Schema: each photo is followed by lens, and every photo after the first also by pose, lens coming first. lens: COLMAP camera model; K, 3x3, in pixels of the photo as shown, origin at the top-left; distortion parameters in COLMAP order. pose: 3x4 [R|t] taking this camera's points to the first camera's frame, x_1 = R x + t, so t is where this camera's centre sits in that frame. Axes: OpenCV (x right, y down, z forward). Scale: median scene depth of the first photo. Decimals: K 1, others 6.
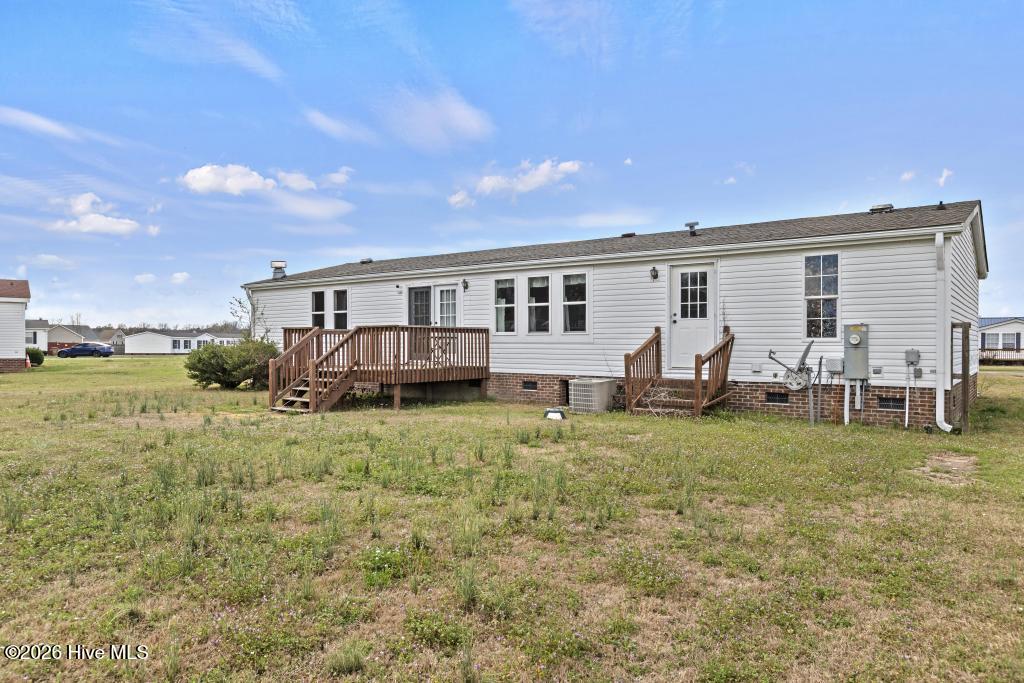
lens RADIAL K [[710.3, 0, 512.0], [0, 710.3, 341.5], [0, 0, 1]] dist [-0.001091, -0.000792]
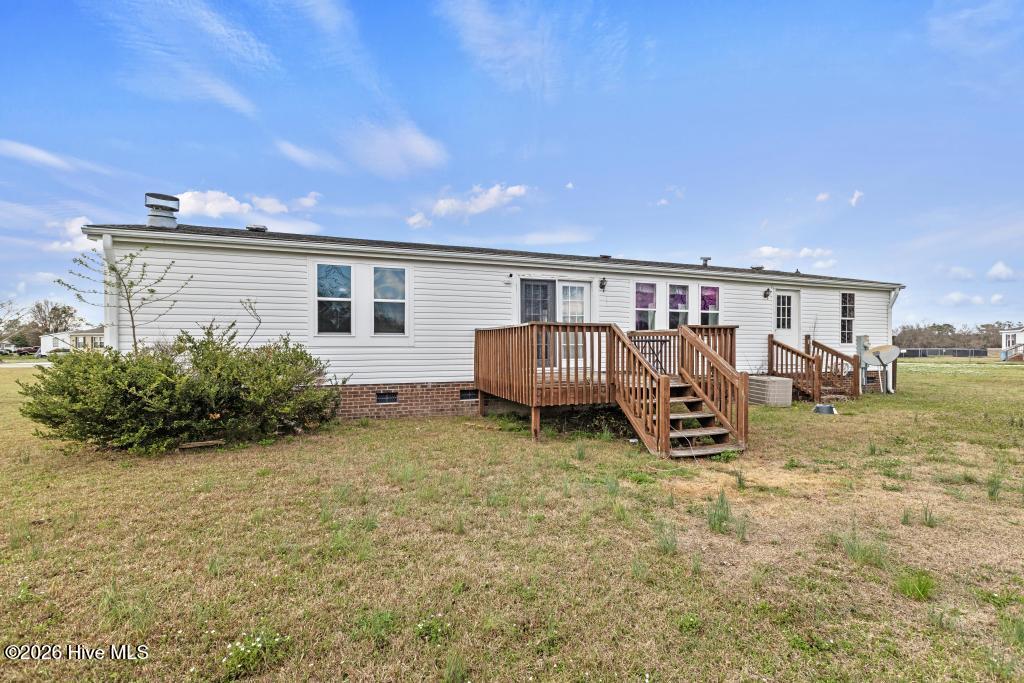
lens RADIAL K [[457.6, 0, 513.1], [0, 457.6, 345.1], [0, 0, 1]] dist [0.000976, 0.000113]
pose [[0.543430, -0.001240, 0.839454, -0.760044], [-0.002914, 0.999990, 0.003364, -0.002206], [-0.839450, -0.004274, 0.543421, 0.934521]]
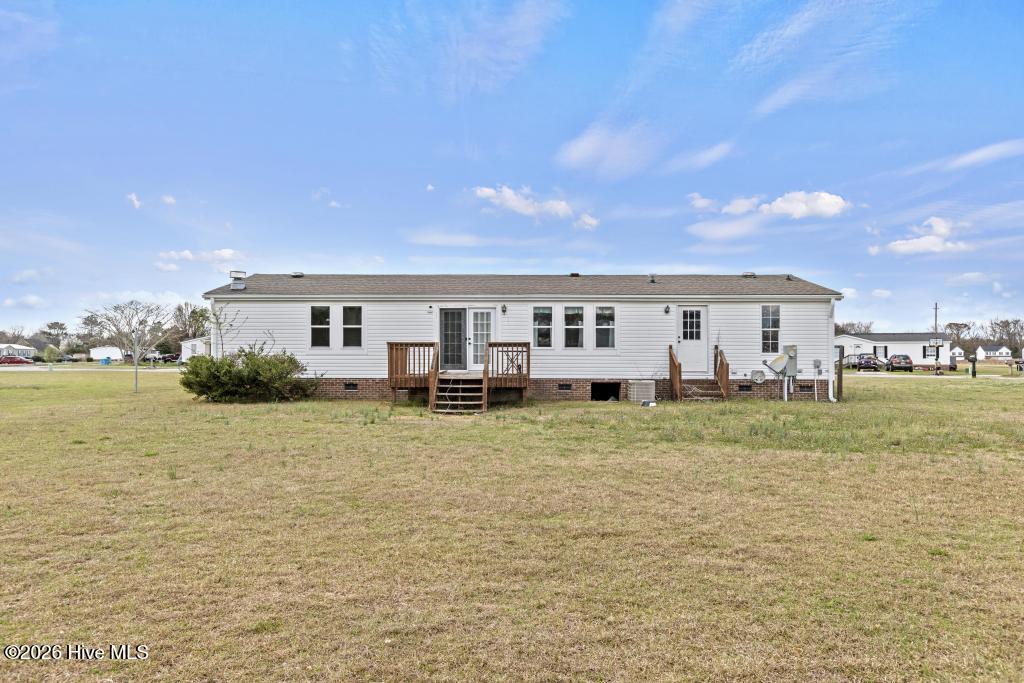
lens RADIAL K [[710.3, 0, 512.0], [0, 710.3, 341.5], [0, 0, 1]] dist [-0.001091, -0.000792]
pose [[0.806754, 0.008176, 0.590831, -0.960681], [-0.002750, 0.999945, -0.010084, -0.011889], [-0.590881, 0.006510, 0.806732, -0.025207]]
